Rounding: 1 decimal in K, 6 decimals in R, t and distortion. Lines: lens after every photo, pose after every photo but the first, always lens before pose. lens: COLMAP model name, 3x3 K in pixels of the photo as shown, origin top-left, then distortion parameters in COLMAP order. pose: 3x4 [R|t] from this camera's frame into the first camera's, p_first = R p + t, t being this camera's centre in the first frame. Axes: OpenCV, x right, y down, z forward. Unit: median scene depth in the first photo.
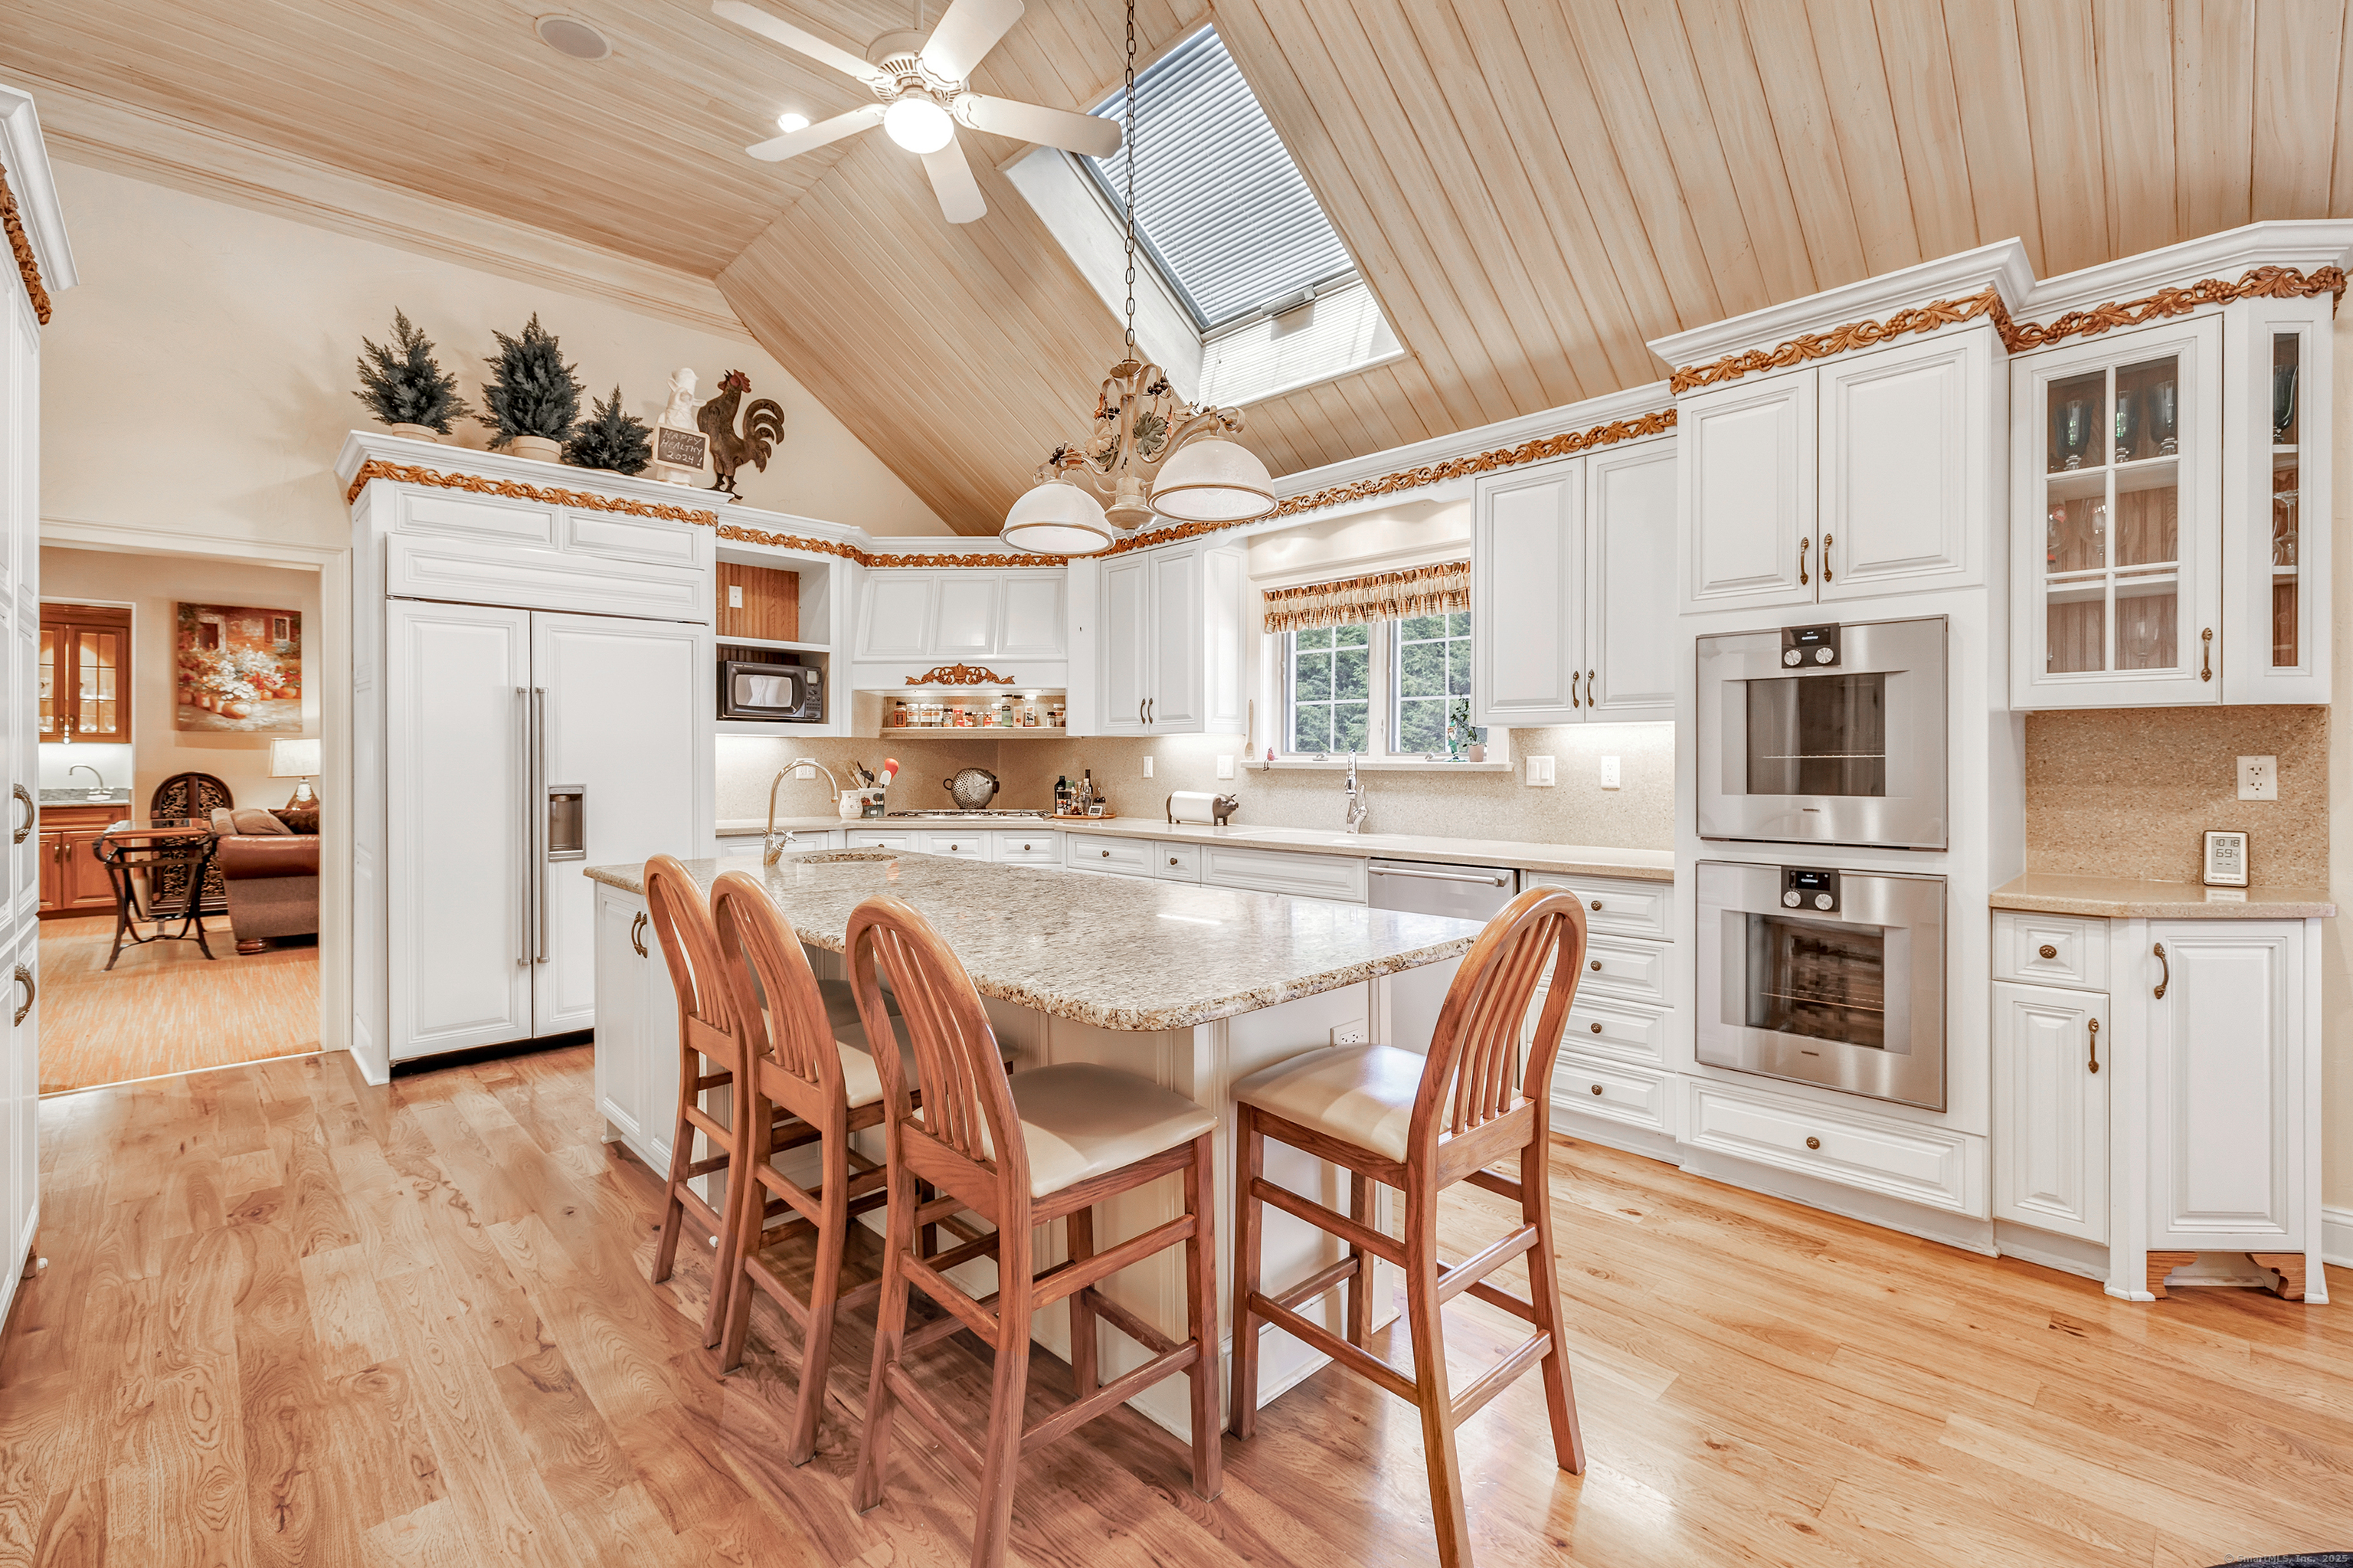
lens RADIAL K [[1067.3, 0, 1171.3], [0, 1067.3, 767.6], [0, 0, 1]] dist [0.000724, -0.000334]
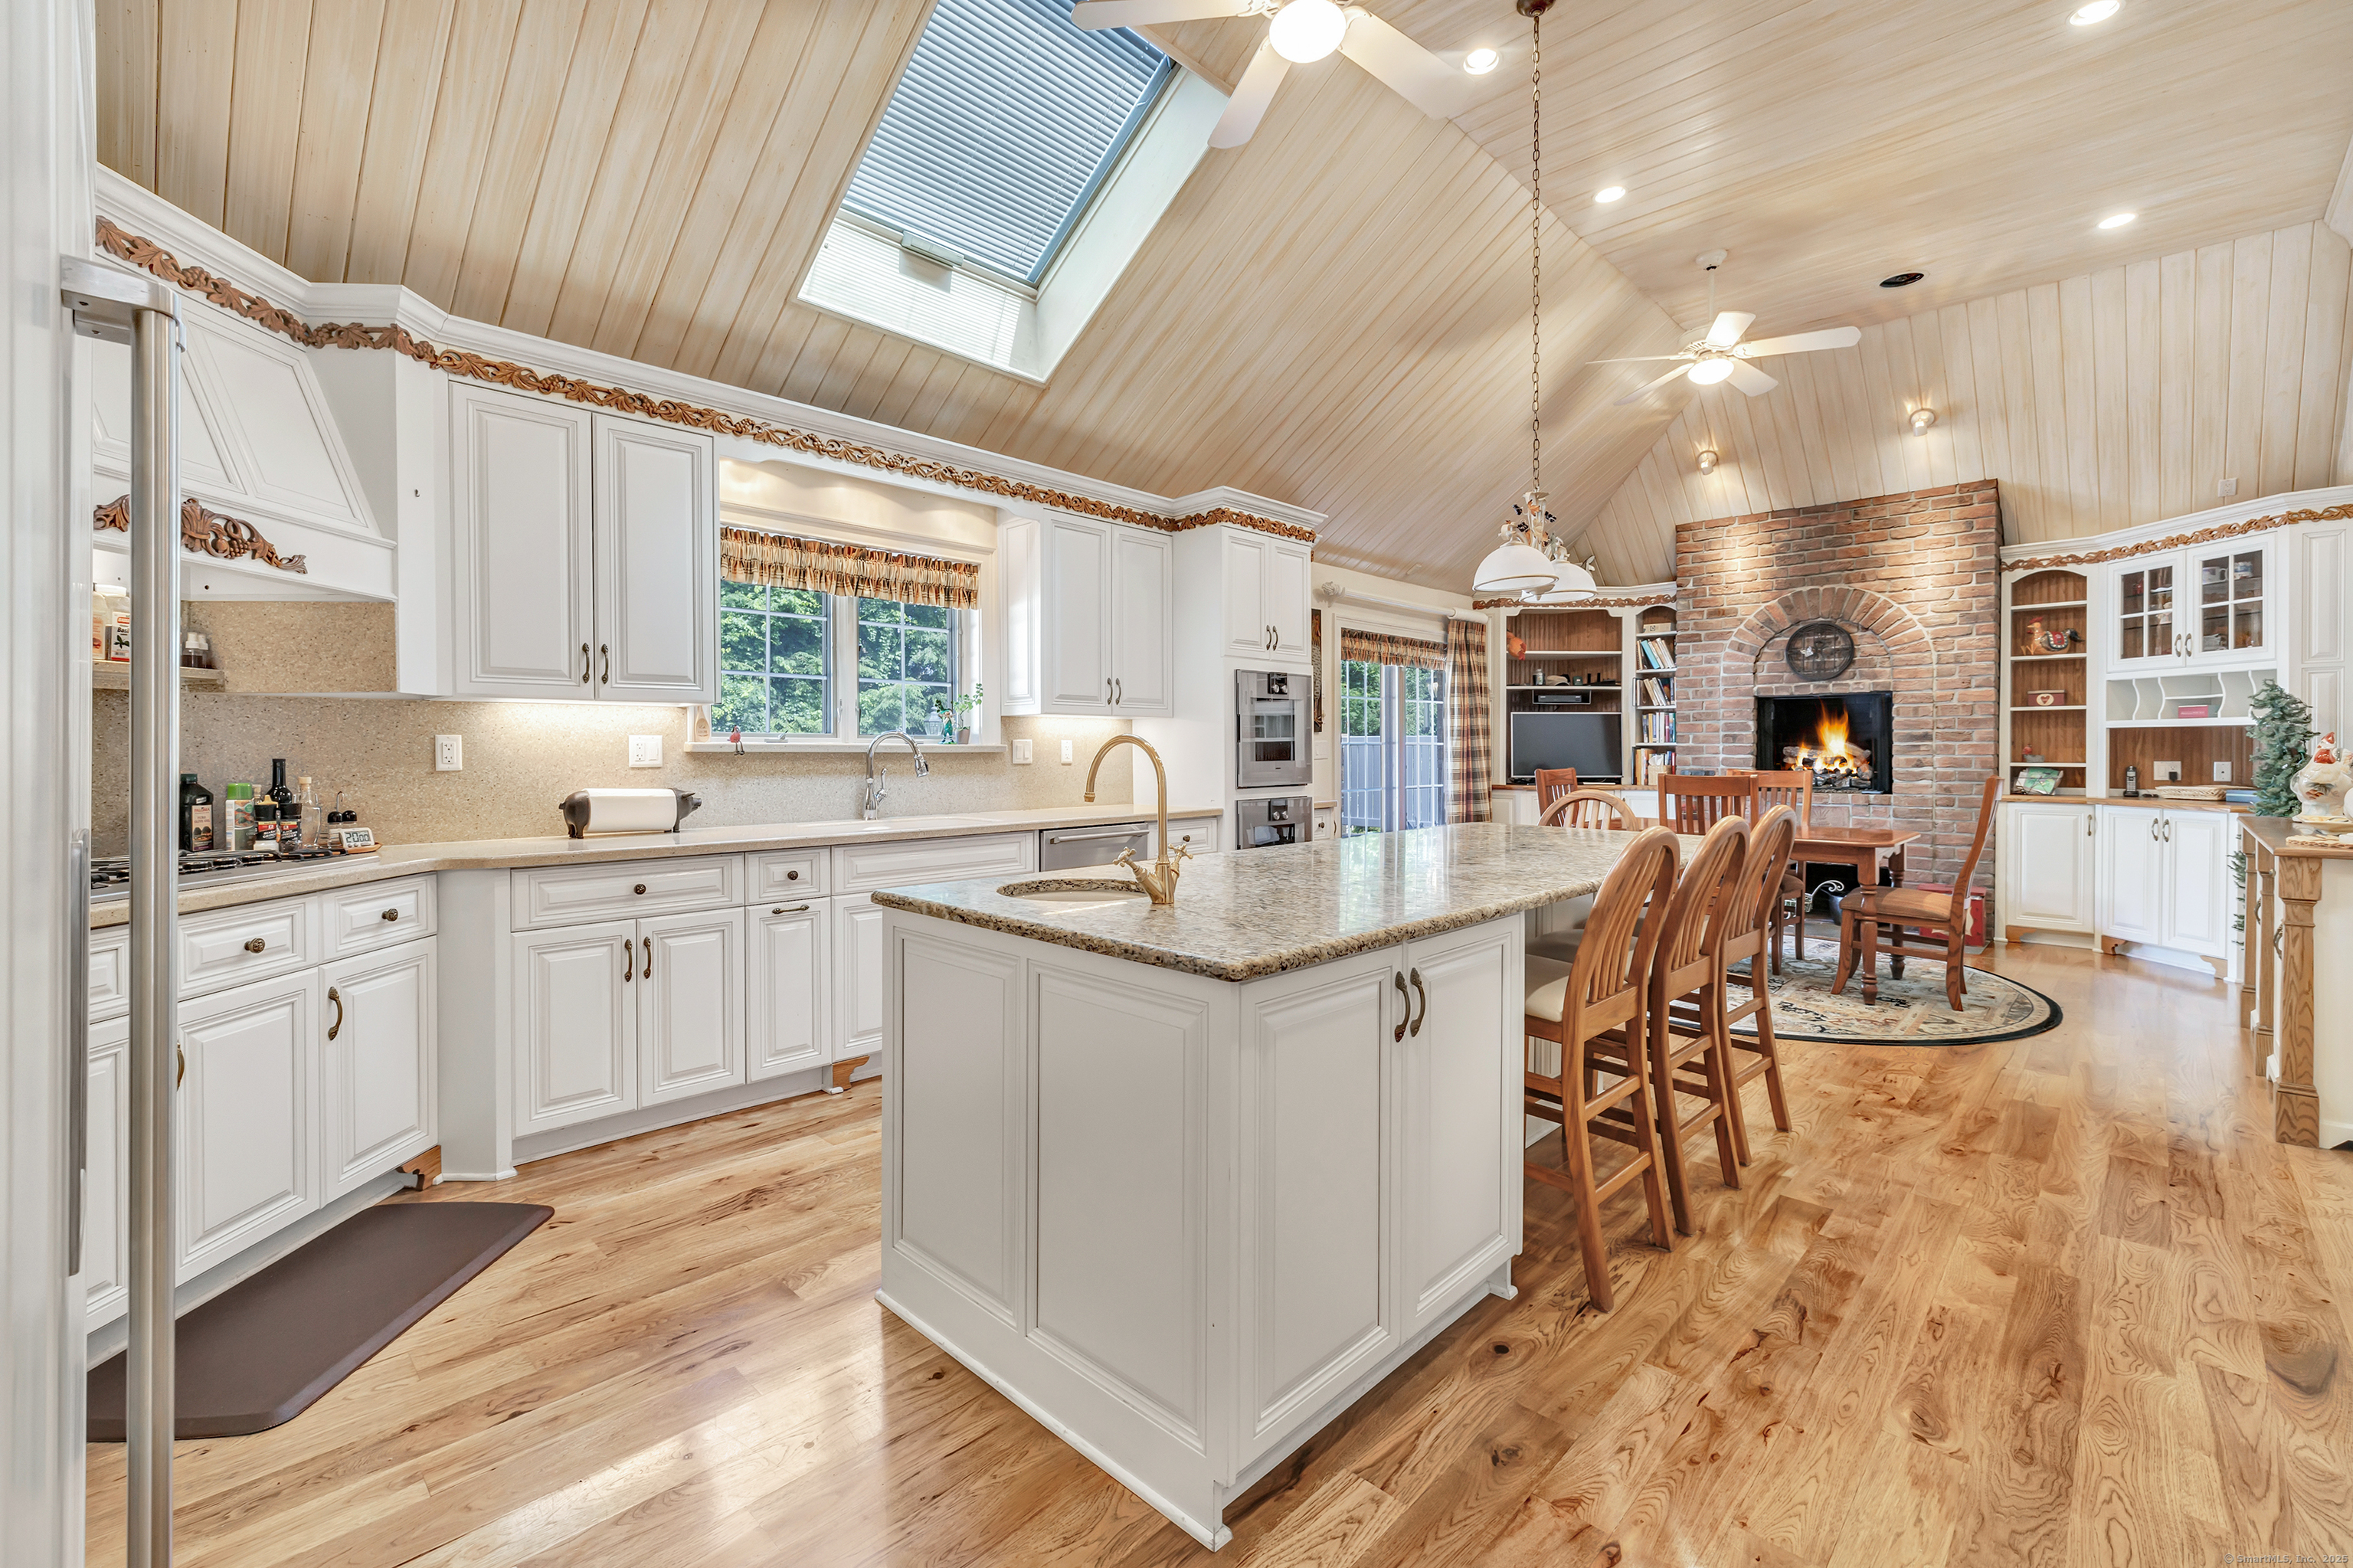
lens RADIAL K [[992.7, 0, 1177.3], [0, 992.7, 762.1], [0, 0, 1]] dist [0.000020, -0.000321]
pose [[-0.054574, -0.013162, 0.998423, -0.702887], [0.009841, 0.999857, 0.013719, 0.001115], [-0.998461, 0.010574, -0.054437, 0.761949]]
